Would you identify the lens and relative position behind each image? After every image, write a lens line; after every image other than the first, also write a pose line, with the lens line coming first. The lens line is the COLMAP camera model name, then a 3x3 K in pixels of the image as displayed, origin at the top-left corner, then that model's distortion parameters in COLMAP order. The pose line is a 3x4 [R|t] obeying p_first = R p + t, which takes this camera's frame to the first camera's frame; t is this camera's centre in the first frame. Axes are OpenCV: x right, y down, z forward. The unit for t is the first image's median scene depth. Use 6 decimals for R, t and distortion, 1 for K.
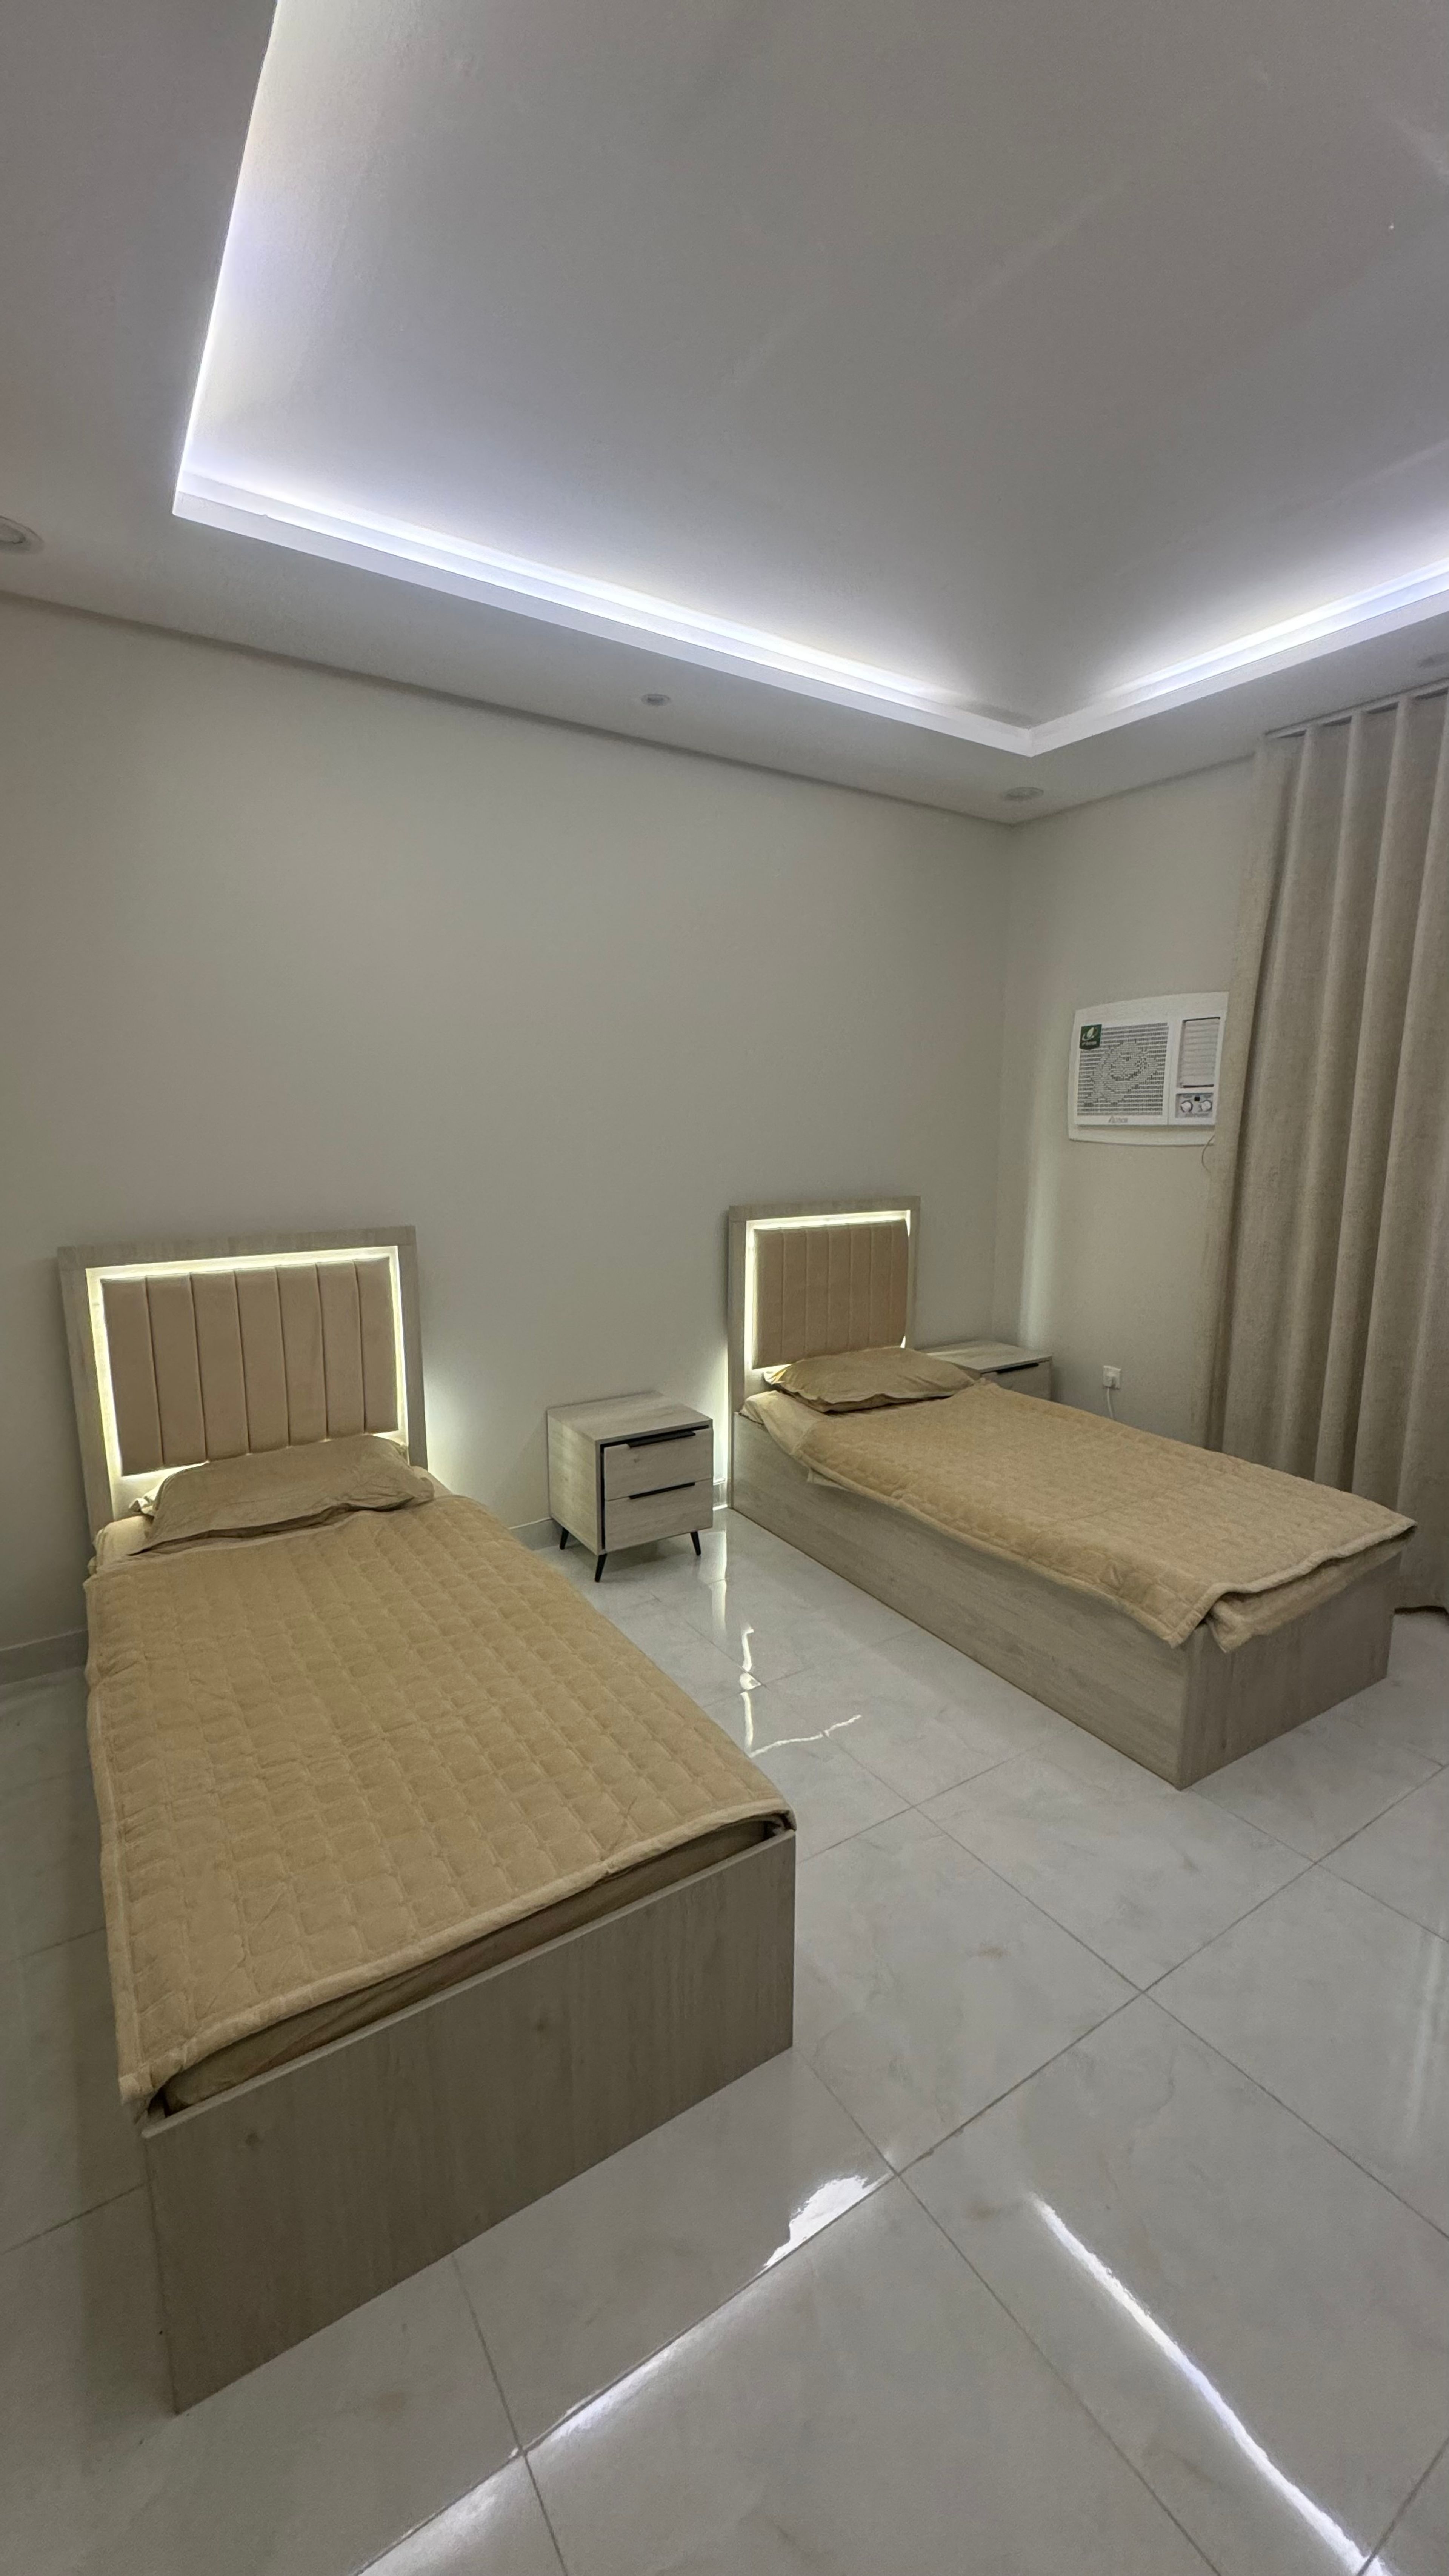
lens RADIAL K [[1024.1, 0, 693.3], [0, 1024.1, 1253.8], [0, 0, 1]] dist [-0.000080, 0.000659]
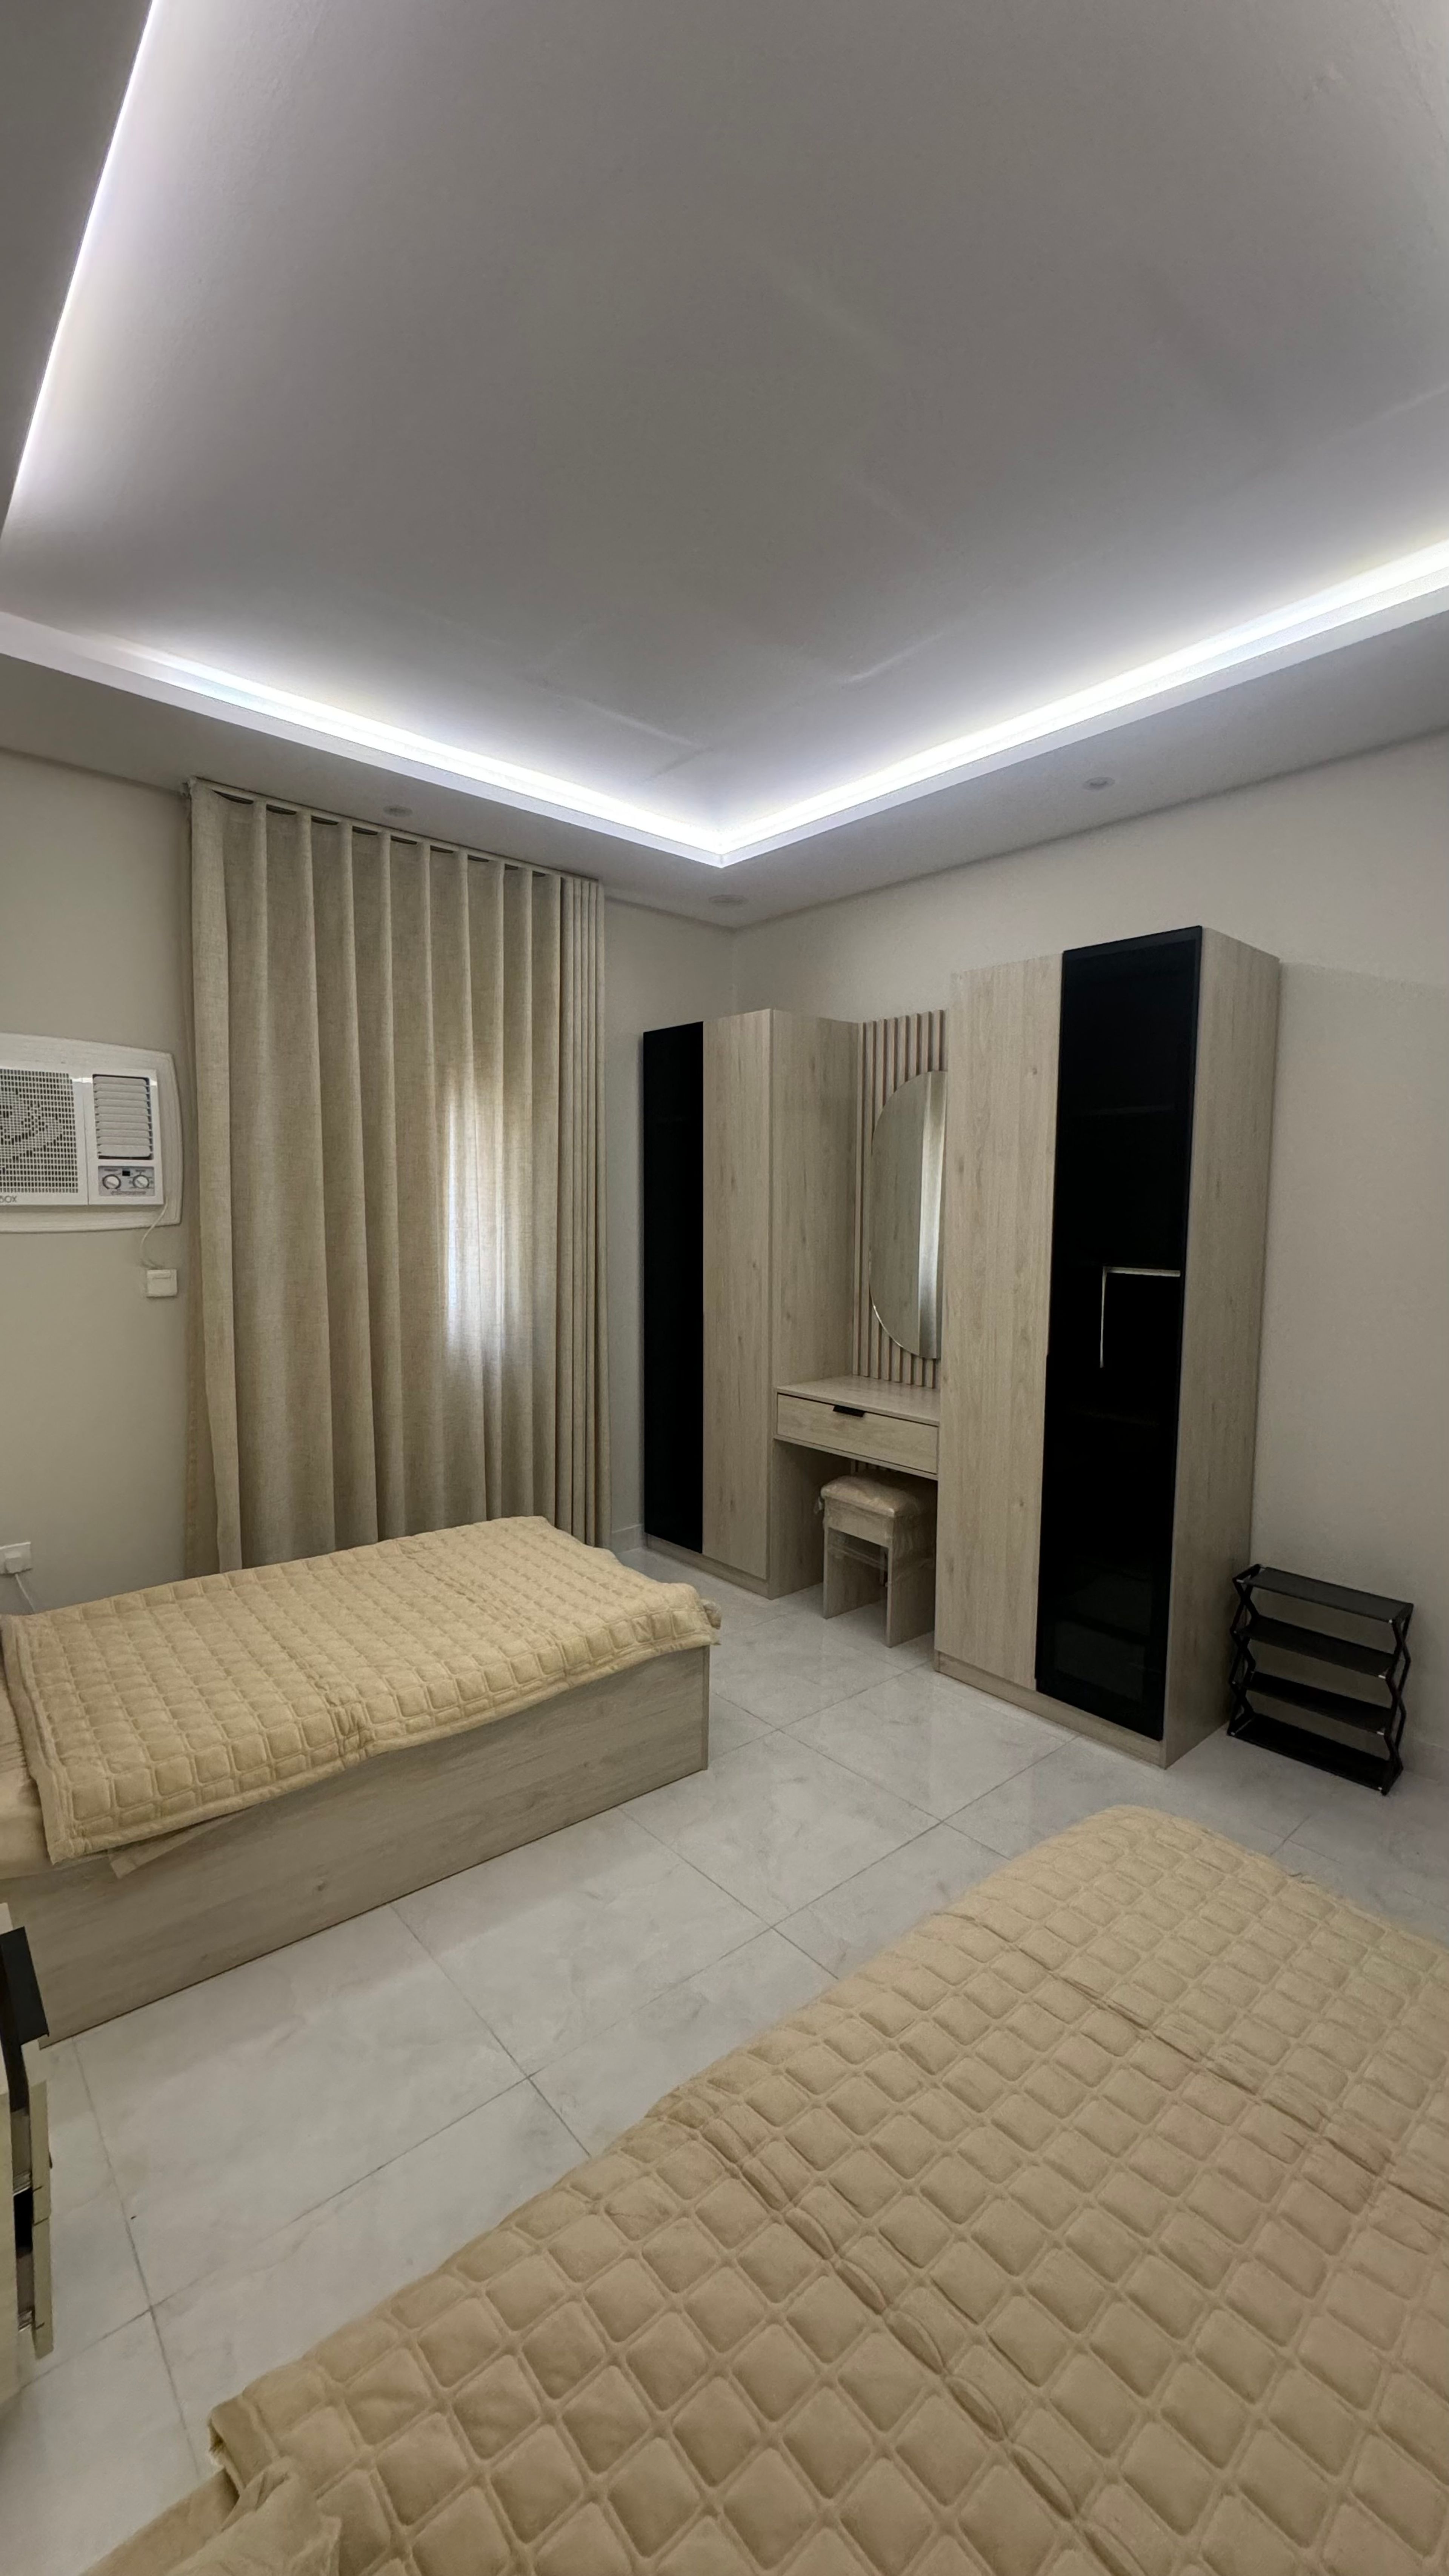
lens RADIAL K [[1024.1, 0, 723.5], [0, 1024.1, 1278.4], [0, 0, 1]] dist [-0.000080, 0.000659]
pose [[-0.155559, -0.083007, 0.984333, -0.401959], [0.119765, 0.987528, 0.102204, -0.095441], [-0.980539, 0.133788, -0.143678, 0.666022]]
